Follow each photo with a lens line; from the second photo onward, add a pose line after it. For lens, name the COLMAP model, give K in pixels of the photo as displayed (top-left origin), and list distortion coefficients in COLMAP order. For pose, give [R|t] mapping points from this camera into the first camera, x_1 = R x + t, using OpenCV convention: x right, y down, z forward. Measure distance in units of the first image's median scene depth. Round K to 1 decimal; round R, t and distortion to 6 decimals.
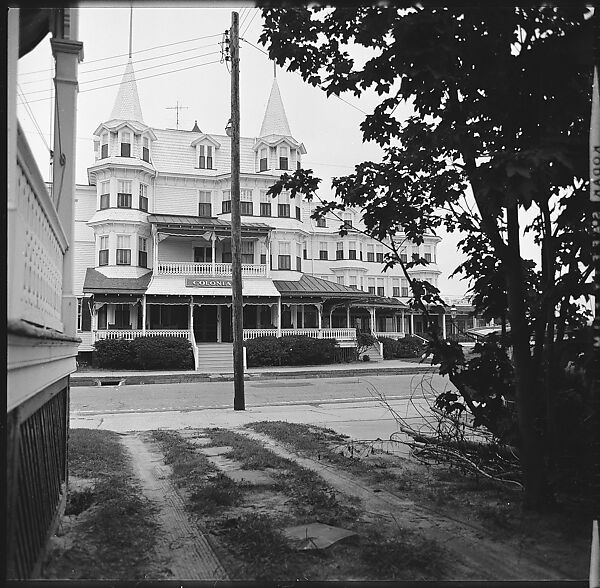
lens RADIAL K [[570.2, 0, 300.2], [0, 570.2, 289.0], [0, 0, 1]] dist [-0.041108, 0.000000]
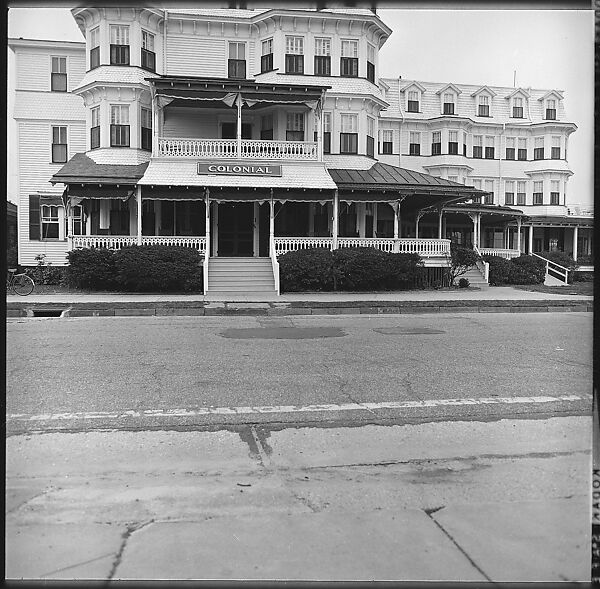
lens RADIAL K [[570.2, 0, 299.0], [0, 570.2, 298.2], [0, 0, 1]] dist [-0.041108, 0.000000]
pose [[0.984297, 0.028577, -0.174191, 0.042282], [-0.001635, 0.988242, 0.152892, 0.036792], [0.176512, -0.150207, 0.972770, 0.310767]]
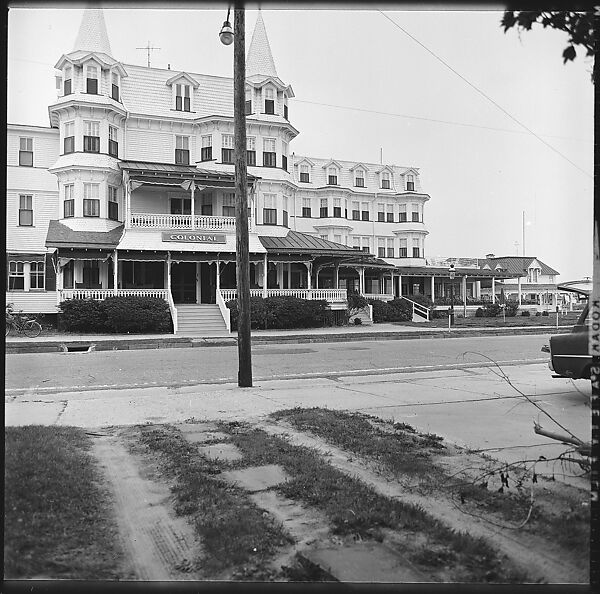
lens RADIAL K [[570.2, 0, 300.1], [0, 570.2, 293.6], [0, 0, 1]] dist [-0.041108, 0.000000]
pose [[0.998717, 0.005406, 0.050343, -0.027006], [-0.009041, 0.997345, 0.072256, 0.010712], [-0.049819, -0.072618, 0.996115, 0.085204]]
